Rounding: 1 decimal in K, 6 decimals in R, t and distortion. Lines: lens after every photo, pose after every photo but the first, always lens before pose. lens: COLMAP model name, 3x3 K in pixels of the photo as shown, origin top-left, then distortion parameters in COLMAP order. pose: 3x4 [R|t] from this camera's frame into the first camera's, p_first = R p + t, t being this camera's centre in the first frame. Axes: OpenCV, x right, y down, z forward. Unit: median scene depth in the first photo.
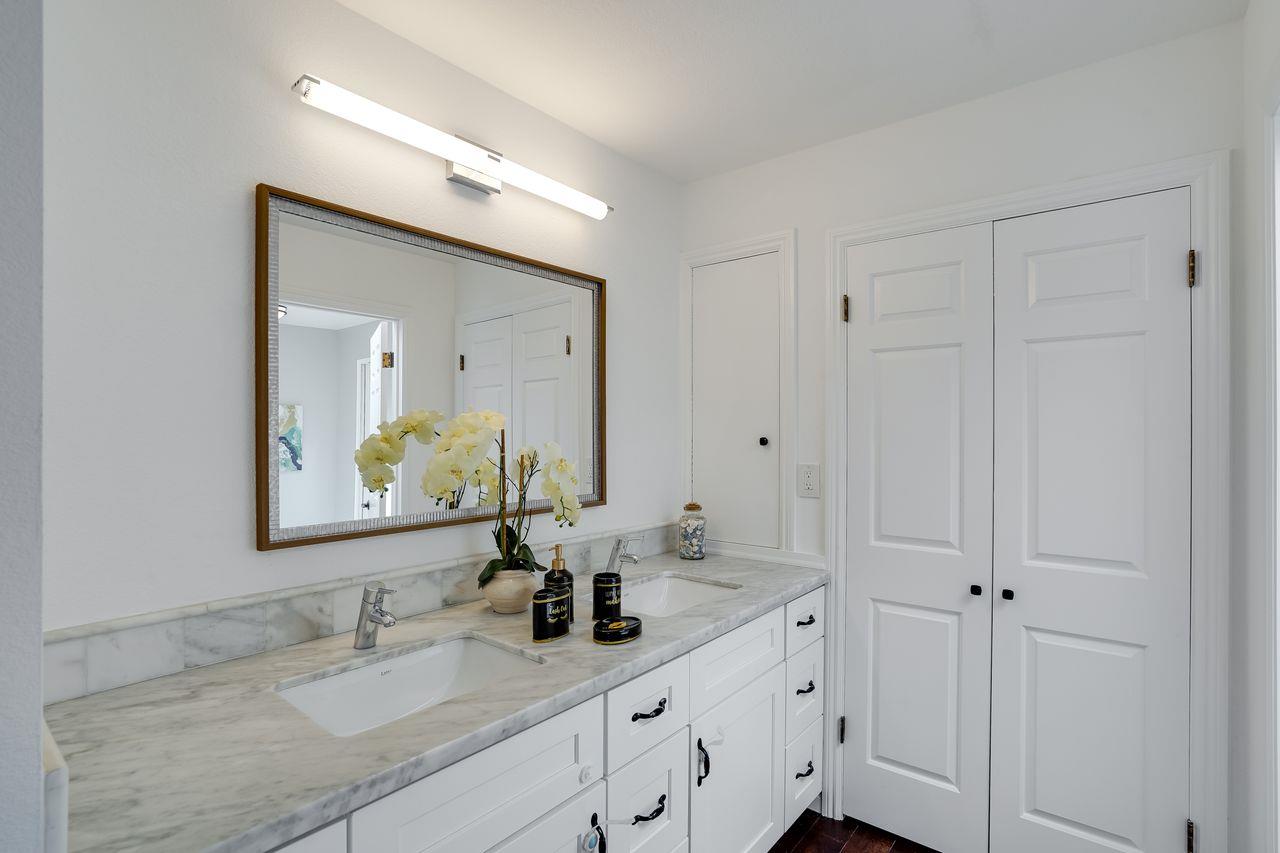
lens RADIAL K [[617.6, 0, 642.8], [0, 617.6, 426.5], [0, 0, 1]] dist [-0.027333, 0.009134]
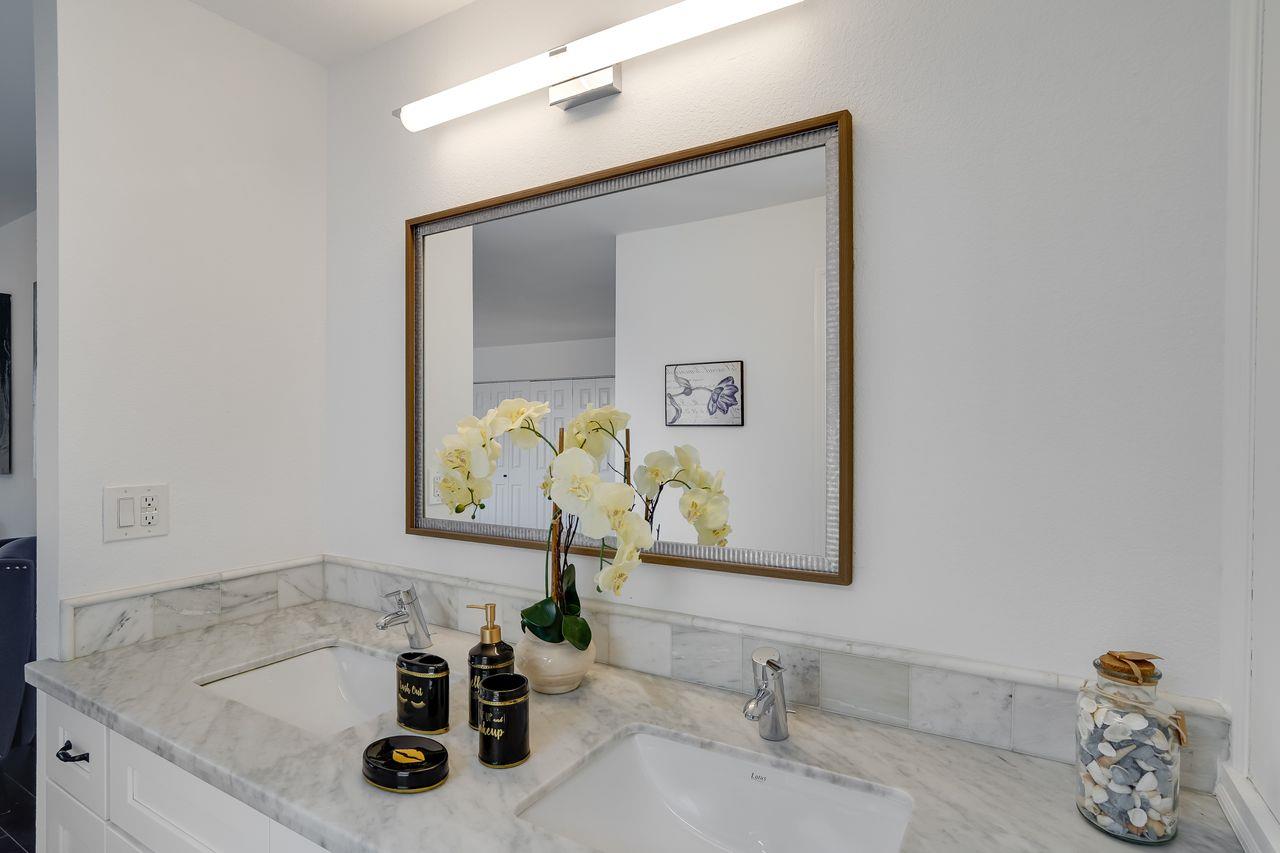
lens RADIAL K [[655.4, 0, 649.4], [0, 655.4, 446.1], [0, 0, 1]] dist [-0.014686, 0.003070]
pose [[0.136990, 0.017749, -0.990413, 0.661292], [0.006777, 0.999799, 0.018854, 0.013188], [0.990549, -0.009295, 0.136842, 1.240099]]
